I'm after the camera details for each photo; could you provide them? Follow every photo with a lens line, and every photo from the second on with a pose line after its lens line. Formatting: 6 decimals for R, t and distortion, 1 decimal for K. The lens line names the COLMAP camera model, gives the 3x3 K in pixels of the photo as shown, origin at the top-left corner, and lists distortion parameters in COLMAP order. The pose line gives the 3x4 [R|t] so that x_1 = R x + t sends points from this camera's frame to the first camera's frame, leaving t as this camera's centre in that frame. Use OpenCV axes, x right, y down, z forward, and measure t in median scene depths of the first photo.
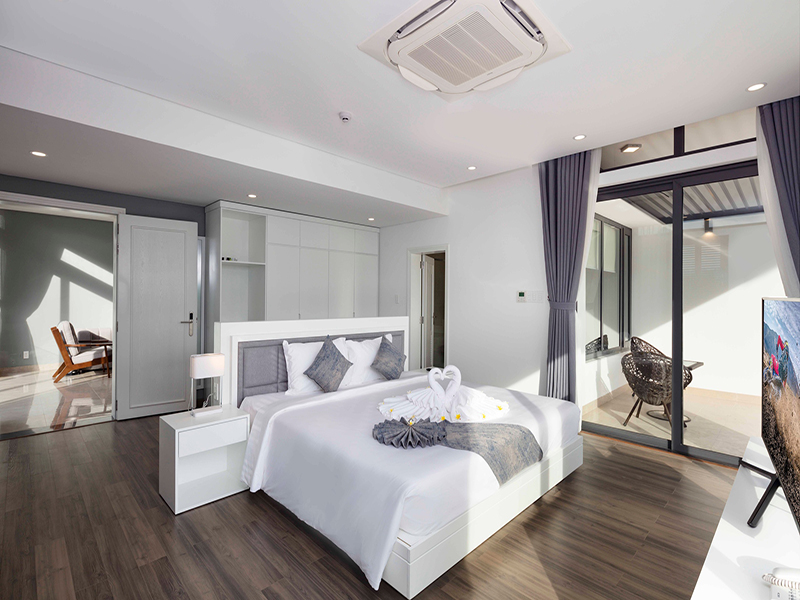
lens RADIAL K [[388.9, 0, 403.6], [0, 388.9, 299.4], [0, 0, 1]] dist [-0.003088, -0.000676]
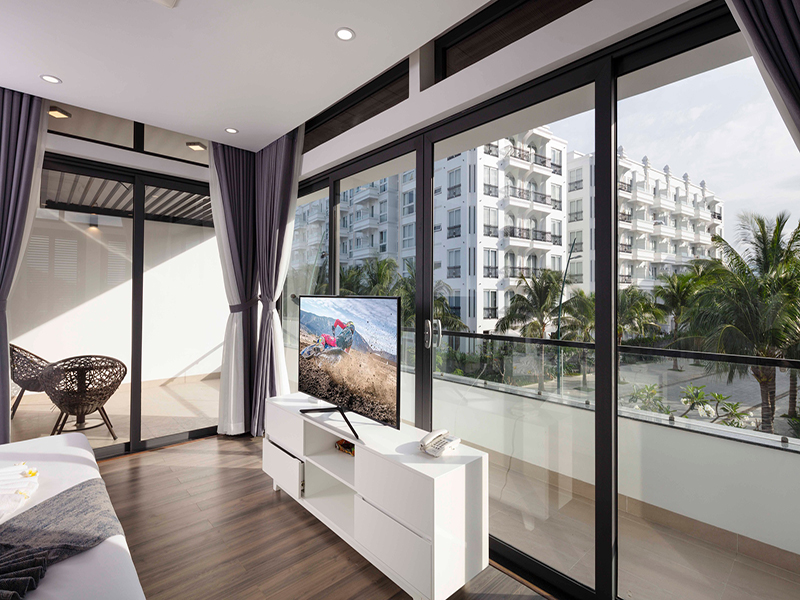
lens RADIAL K [[388.9, 0, 403.6], [0, 388.9, 299.4], [0, 0, 1]] dist [-0.003088, -0.000676]
pose [[0.035372, -0.011008, 0.999314, -0.261842], [-0.005018, 0.999925, 0.011192, -0.007838], [-0.999362, -0.005410, 0.035314, 0.289006]]
